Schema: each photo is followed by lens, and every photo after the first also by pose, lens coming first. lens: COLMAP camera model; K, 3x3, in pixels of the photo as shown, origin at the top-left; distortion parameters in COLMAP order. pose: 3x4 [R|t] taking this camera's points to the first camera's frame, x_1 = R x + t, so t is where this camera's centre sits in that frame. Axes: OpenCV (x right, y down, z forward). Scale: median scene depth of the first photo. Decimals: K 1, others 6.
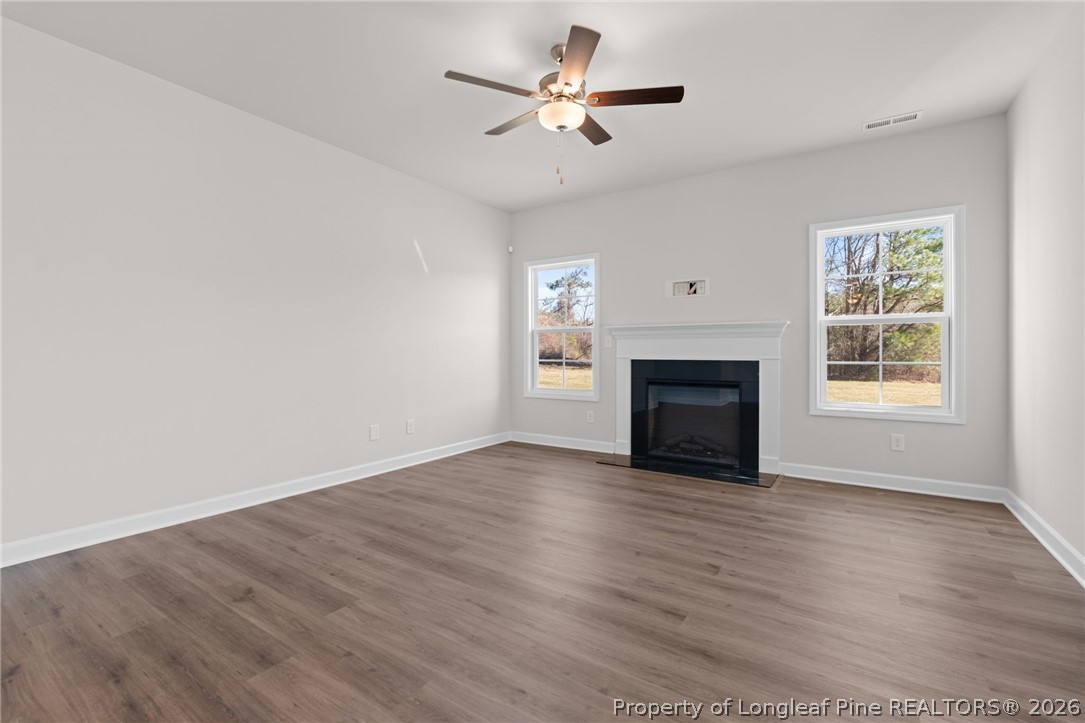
lens RADIAL K [[472.5, 0, 542.5], [0, 472.5, 350.5], [0, 0, 1]] dist [-0.009284, 0.000137]
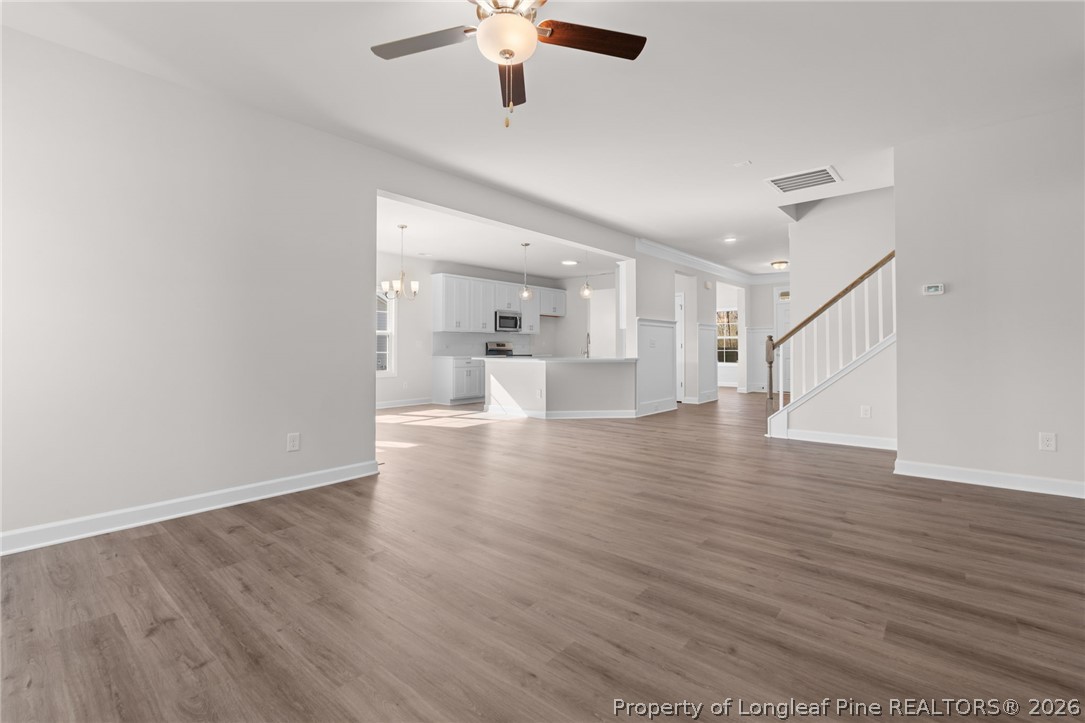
lens RADIAL K [[472.5, 0, 541.6], [0, 472.5, 353.1], [0, 0, 1]] dist [-0.009284, 0.000137]
pose [[-0.992857, -0.000471, 0.119312, -0.079603], [0.000395, 0.999974, 0.007229, 0.007874], [-0.119312, 0.007225, -0.992831, 1.337766]]
